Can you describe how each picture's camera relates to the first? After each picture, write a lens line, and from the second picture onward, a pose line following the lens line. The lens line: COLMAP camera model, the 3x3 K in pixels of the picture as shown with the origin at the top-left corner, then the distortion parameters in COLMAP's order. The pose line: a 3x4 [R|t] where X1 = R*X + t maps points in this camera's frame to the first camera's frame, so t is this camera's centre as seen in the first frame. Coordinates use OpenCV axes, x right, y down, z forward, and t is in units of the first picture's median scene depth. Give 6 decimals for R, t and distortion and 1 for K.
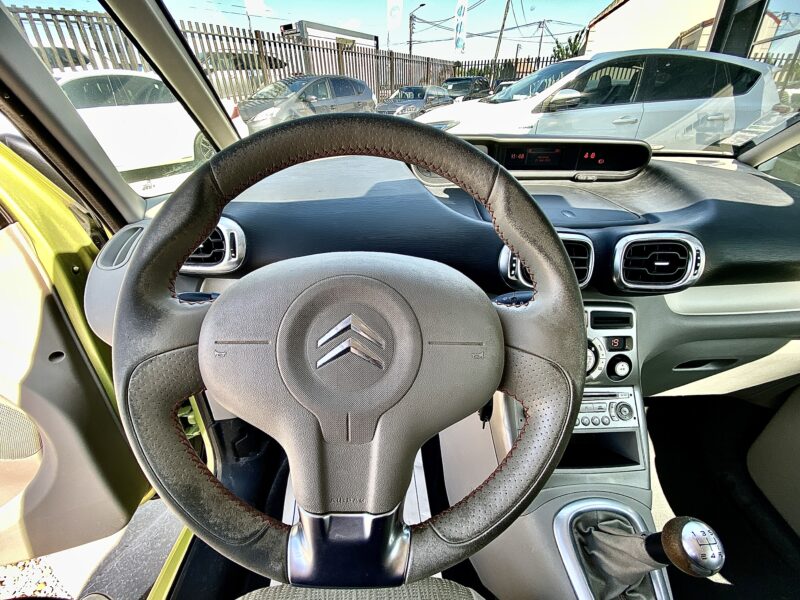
lens RADIAL K [[325.3, 0, 399.3], [0, 325.3, 295.8], [0, 0, 1]] dist [0.033950, -0.026619]
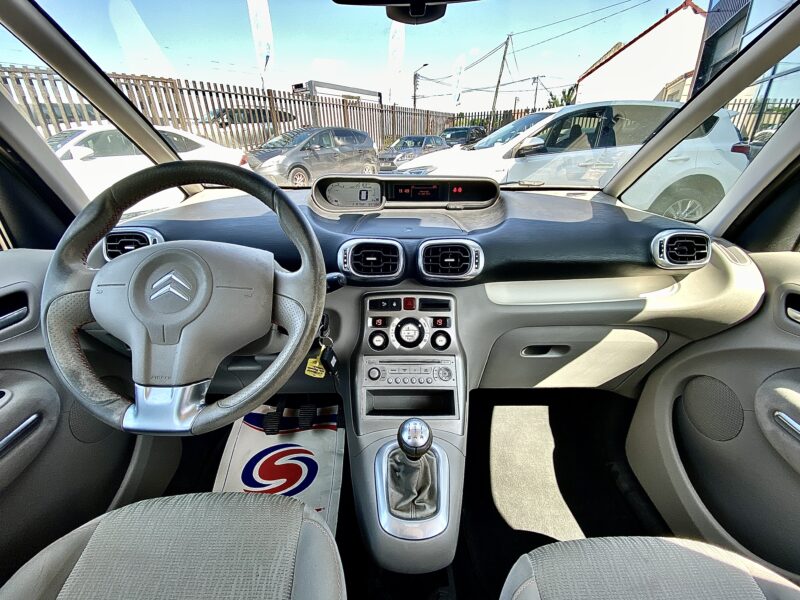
lens RADIAL K [[325.3, 0, 399.3], [0, 325.3, 295.8], [0, 0, 1]] dist [0.033950, -0.026619]
pose [[0.999759, 0.000745, -0.021949, 0.035247], [-0.003199, 0.993704, -0.111987, 0.012424], [0.021728, 0.112030, 0.993467, -0.022395]]
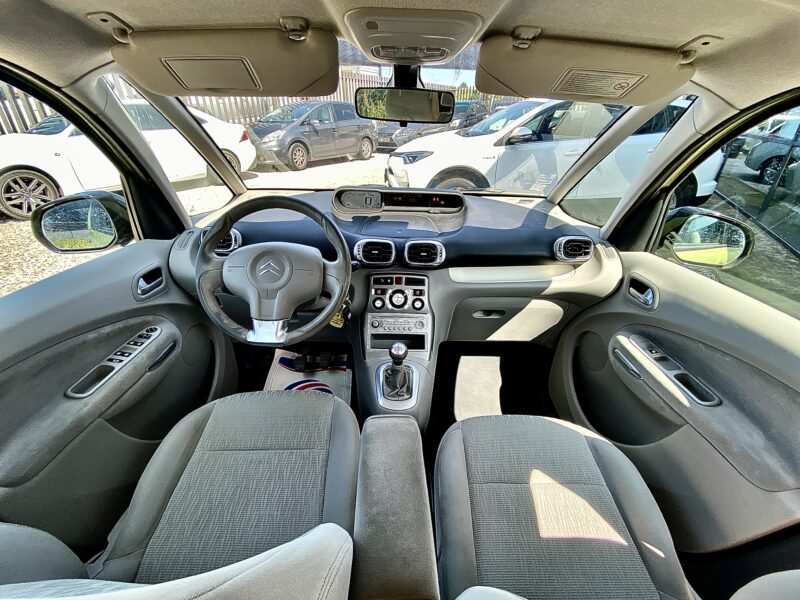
lens RADIAL K [[325.3, 0, 399.3], [0, 325.3, 295.8], [0, 0, 1]] dist [0.033950, -0.026619]
pose [[0.999721, 0.021557, -0.009605, 0.037802], [-0.021923, 0.998968, -0.039769, 0.016621], [0.008737, 0.039969, 0.999163, -0.071738]]
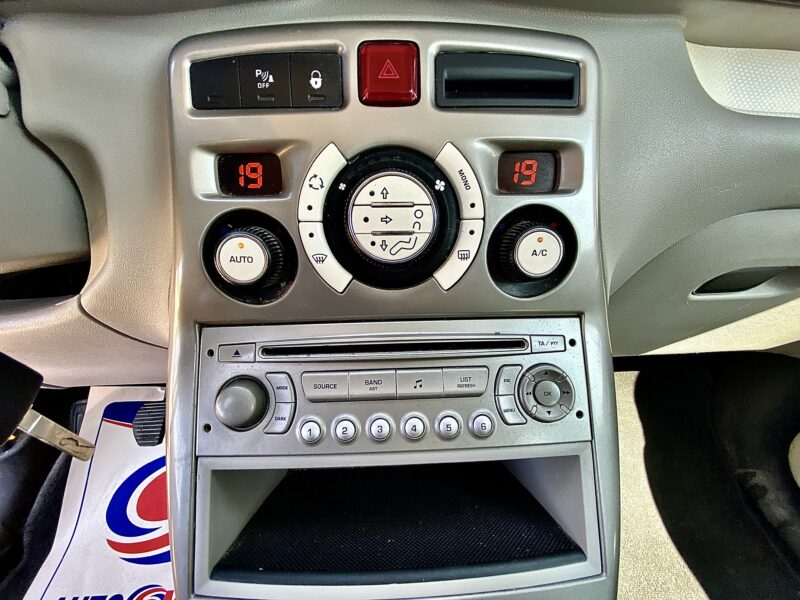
lens RADIAL K [[325.3, 0, 399.3], [0, 325.3, 295.8], [0, 0, 1]] dist [0.033950, -0.026619]
pose [[0.999796, -0.020021, 0.002559, 0.036402], [0.019712, 0.995814, 0.089252, 0.015248], [-0.004336, -0.089184, 0.996006, 0.046635]]
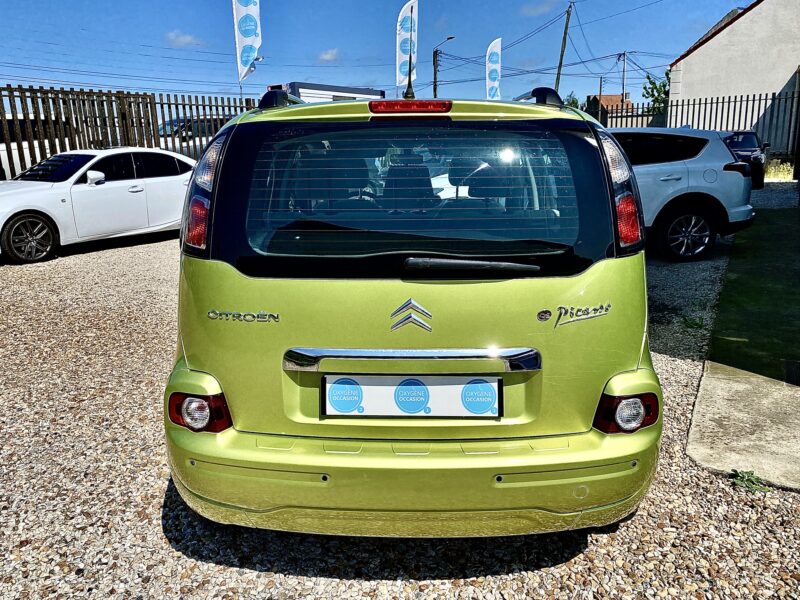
lens RADIAL K [[602.0, 0, 400.0], [0, 602.0, 300.0], [0, 0, 1]] dist [0.024337, -0.000929]
pose [[0.999105, -0.008885, -0.041365, 0.051065], [-0.003764, 0.955162, -0.296058, 0.225251], [0.042141, 0.295949, 0.954274, -0.431400]]
